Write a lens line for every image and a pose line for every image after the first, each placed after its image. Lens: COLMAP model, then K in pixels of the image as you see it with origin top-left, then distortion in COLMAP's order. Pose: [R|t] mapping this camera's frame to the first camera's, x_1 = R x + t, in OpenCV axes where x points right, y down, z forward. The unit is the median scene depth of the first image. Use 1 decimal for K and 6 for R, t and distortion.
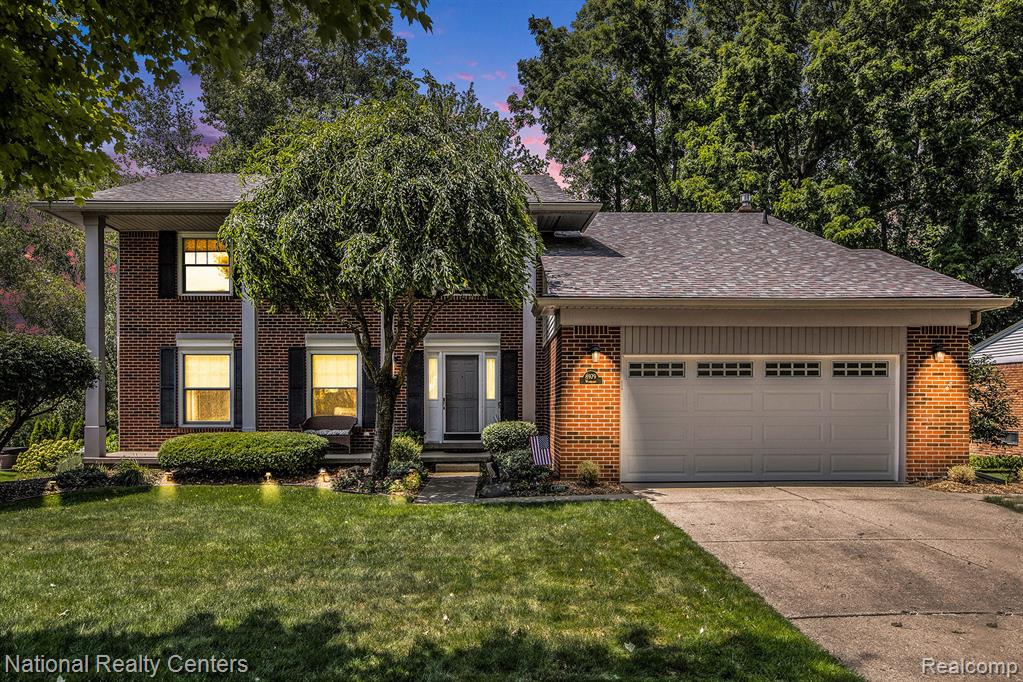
lens RADIAL K [[748.7, 0, 511.4], [0, 748.7, 371.5], [0, 0, 1]] dist [-0.045411, 0.000329]
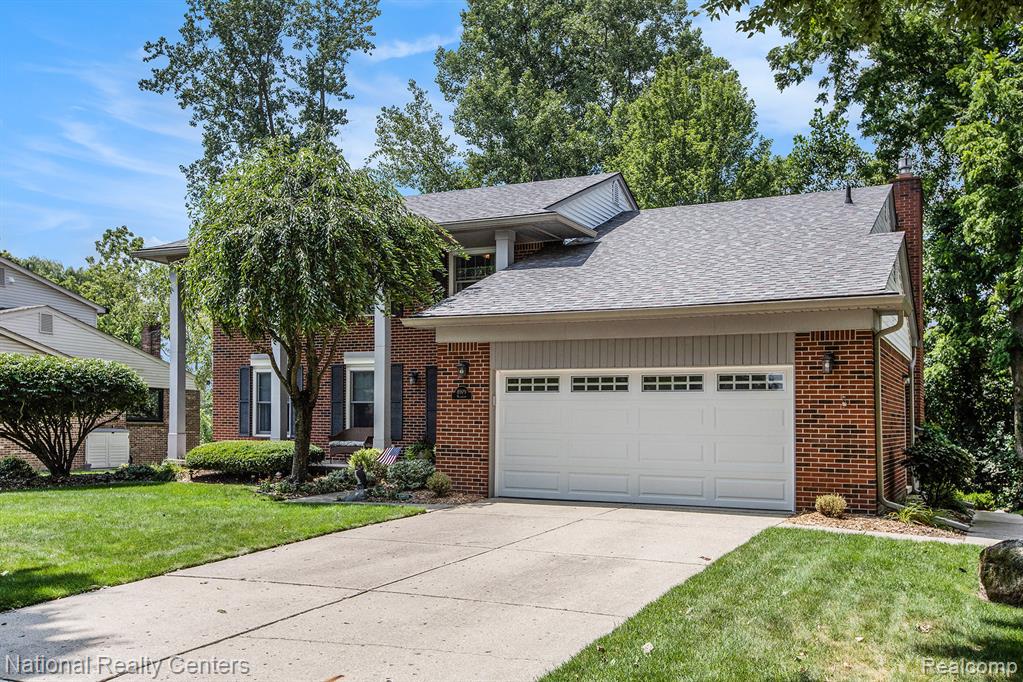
lens RADIAL K [[907.9, 0, 511.5], [0, 907.9, 341.0], [0, 0, 1]] dist [-0.074999, -0.001566]
pose [[0.898055, -0.027912, -0.438997, 0.700775], [0.007057, 0.998771, -0.049066, -0.001355], [0.439827, 0.040965, 0.897148, -0.093999]]
